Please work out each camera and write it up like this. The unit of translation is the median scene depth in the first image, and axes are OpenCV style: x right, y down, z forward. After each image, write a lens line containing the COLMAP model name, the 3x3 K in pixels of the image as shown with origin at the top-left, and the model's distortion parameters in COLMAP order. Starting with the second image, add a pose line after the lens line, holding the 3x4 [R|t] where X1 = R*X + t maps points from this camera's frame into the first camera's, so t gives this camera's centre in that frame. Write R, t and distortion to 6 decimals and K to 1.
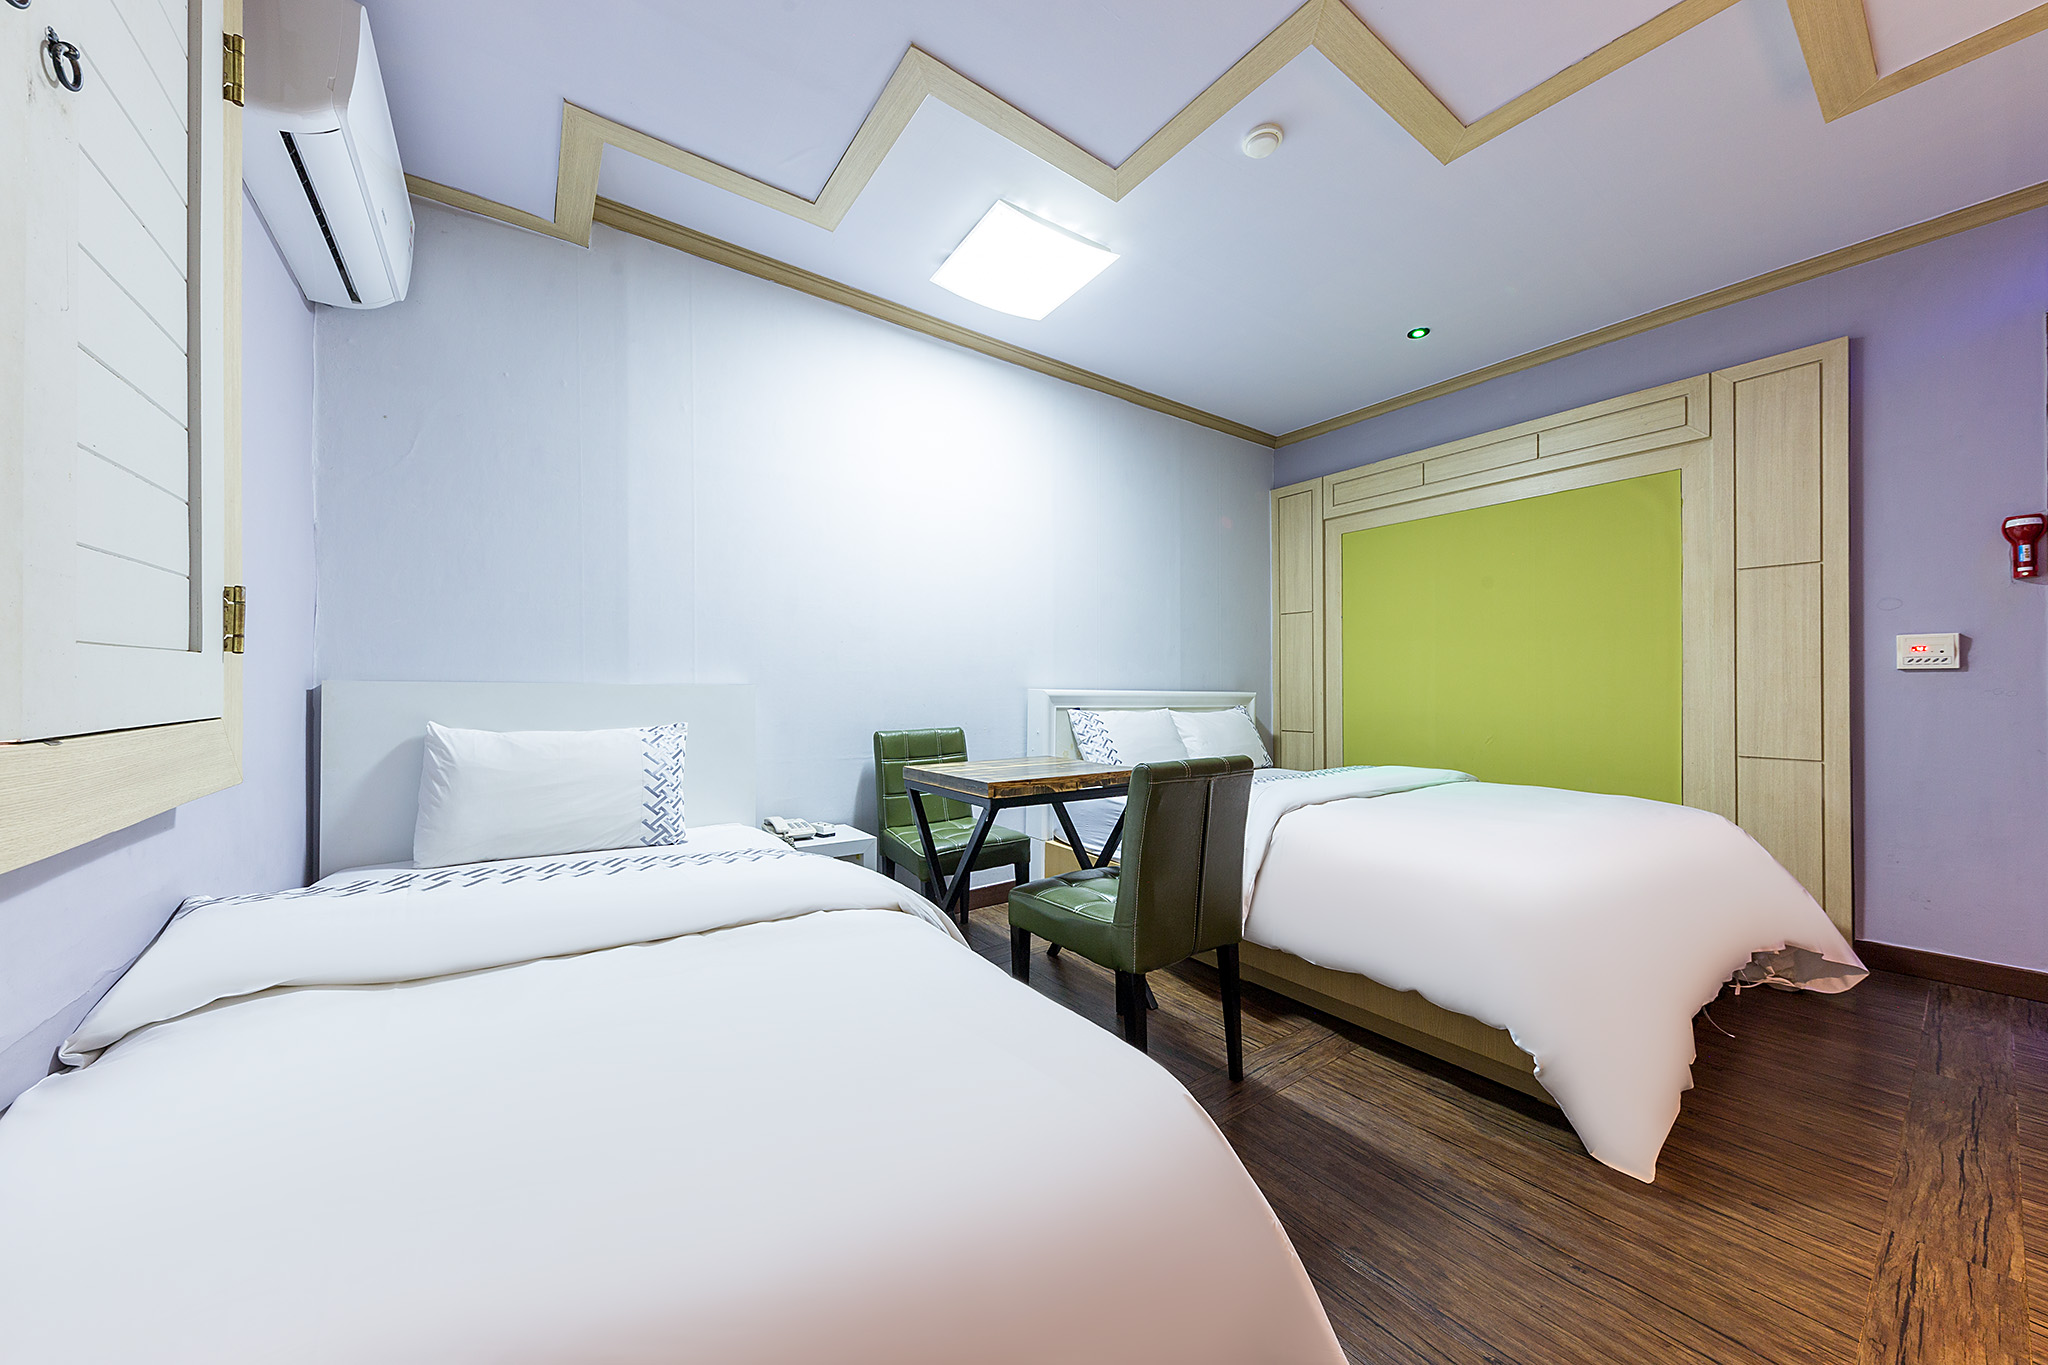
lens RADIAL K [[708.1, 0, 1029.4], [0, 708.1, 681.3], [0, 0, 1]] dist [0.010891, -0.000914]
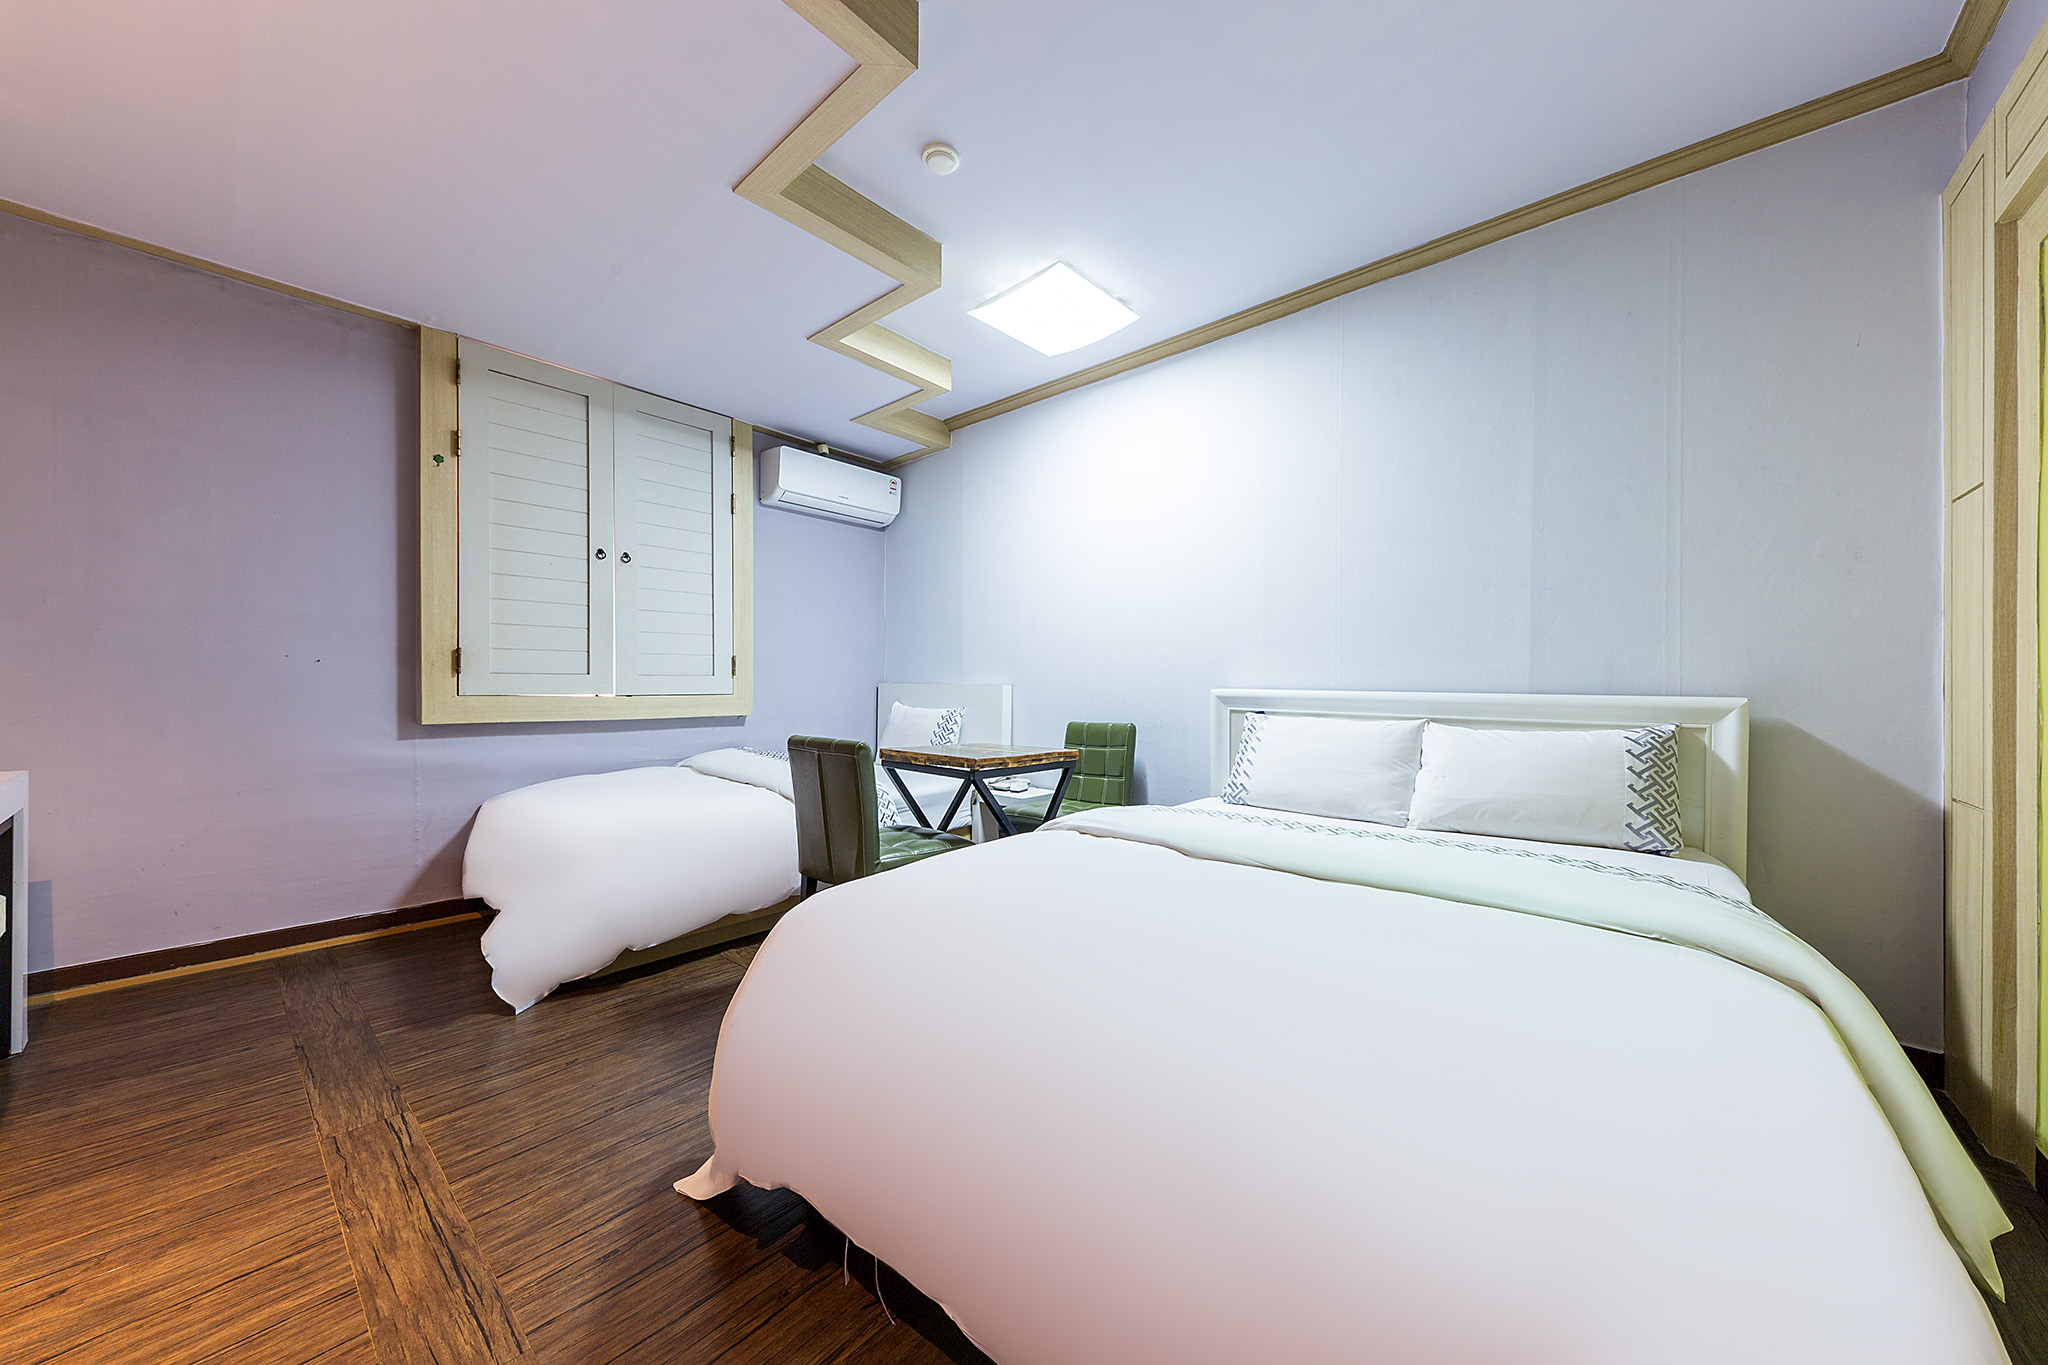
lens RADIAL K [[708.1, 0, 1019.1], [0, 708.1, 684.5], [0, 0, 1]] dist [0.010891, -0.000914]
pose [[0.211251, -0.005580, -0.977416, 1.117401], [0.002853, 0.999983, -0.005093, 0.012129], [0.977428, -0.001712, 0.211264, 0.731174]]
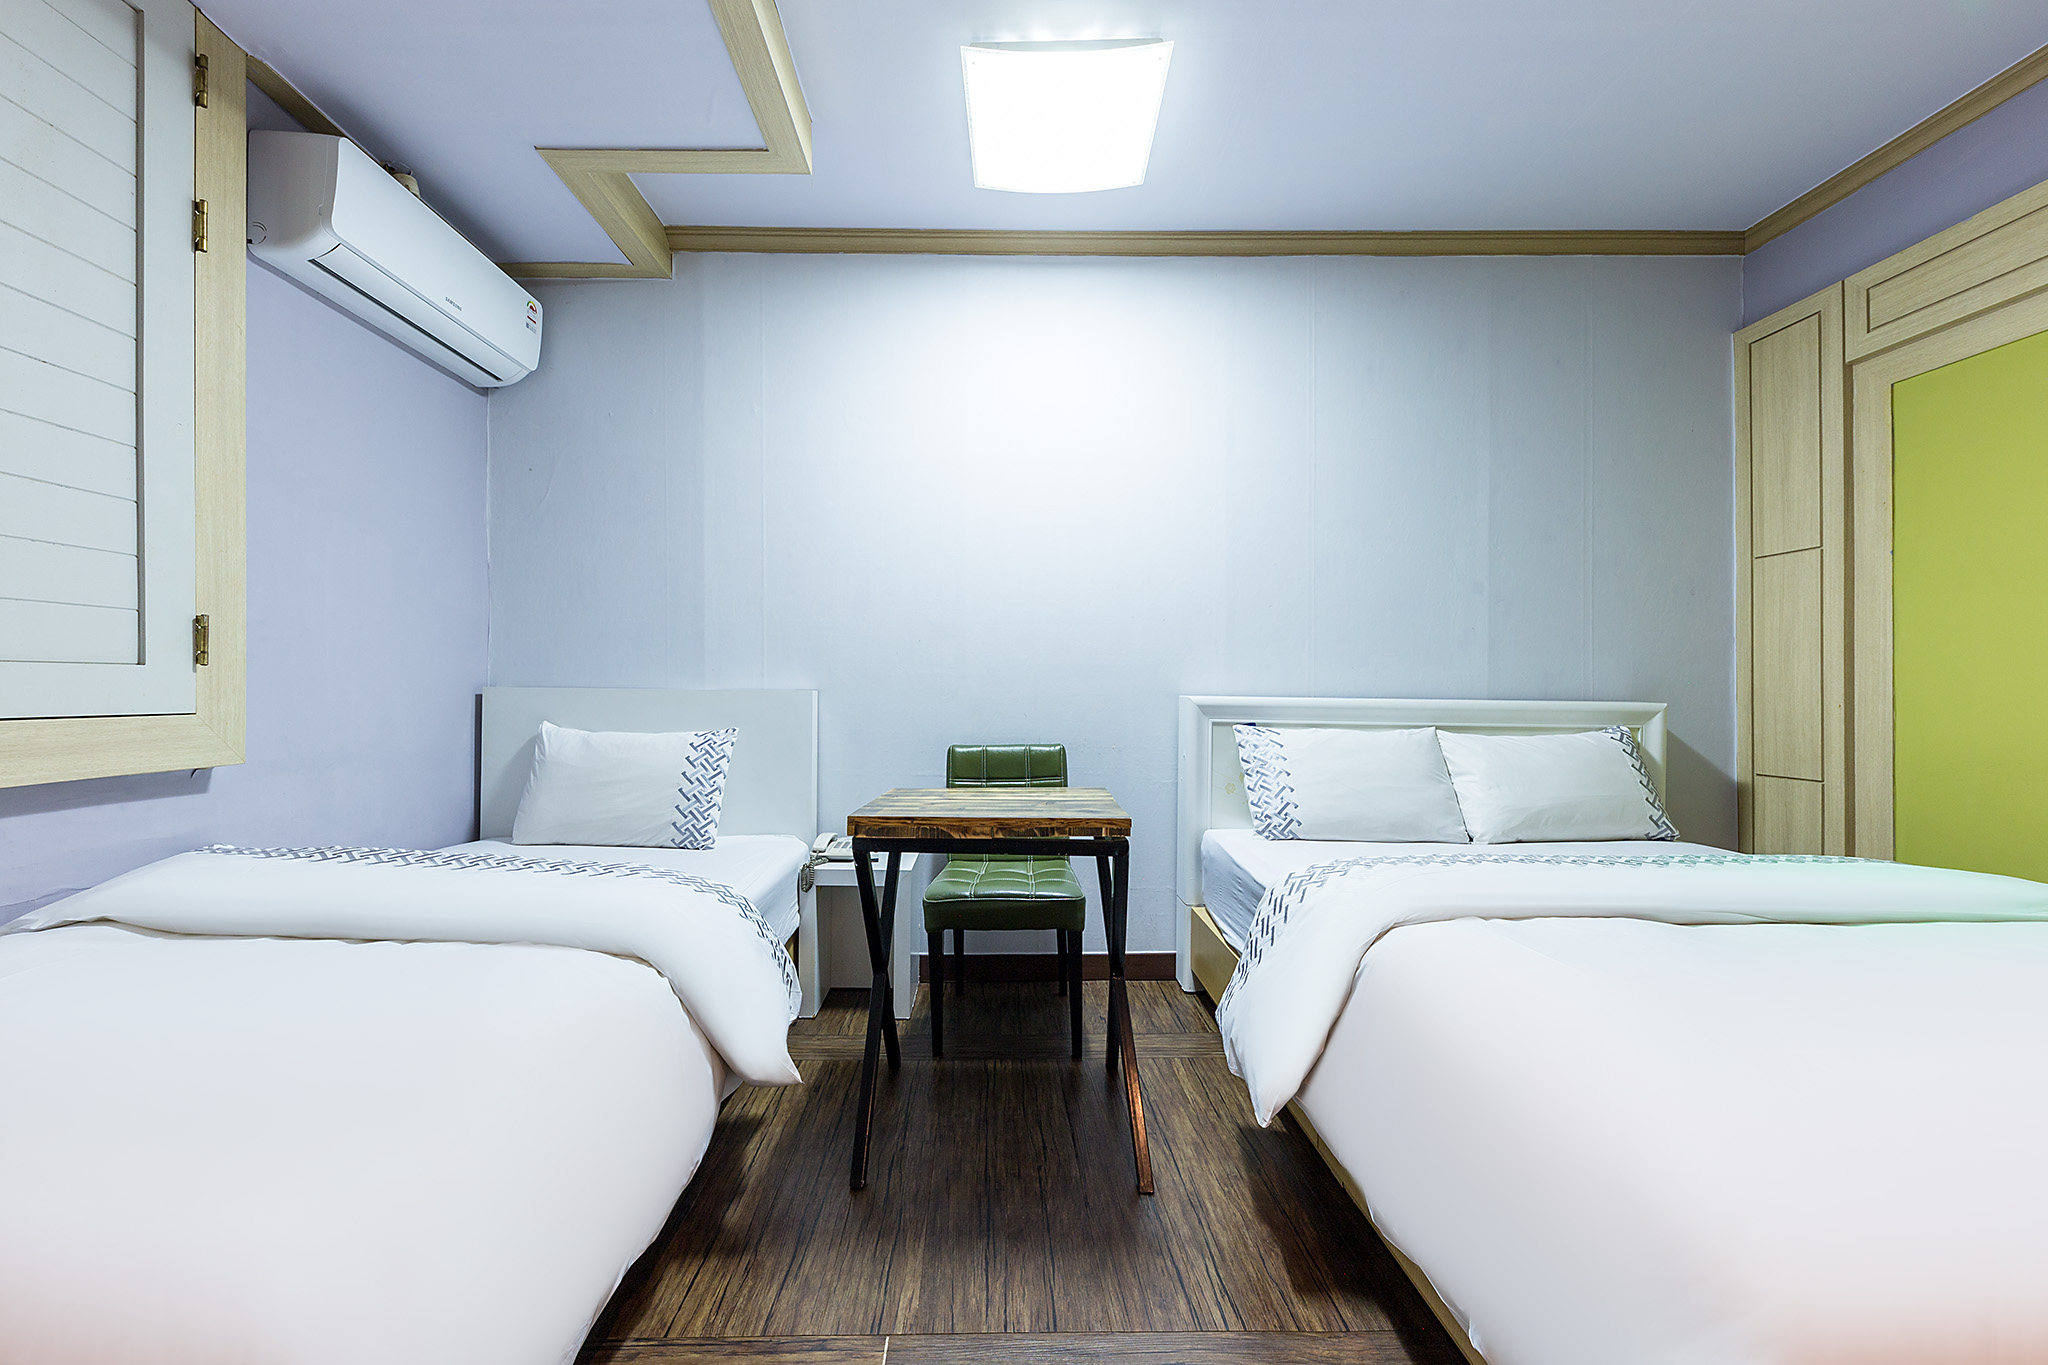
lens RADIAL K [[791.3, 0, 1006.9], [0, 791.3, 691.9], [0, 0, 1]] dist [0.007875, -0.000984]
pose [[0.809322, -0.000344, -0.587365, 0.444961], [0.003190, 0.999988, 0.003809, 0.004390], [0.587356, -0.004956, 0.809313, 0.311128]]
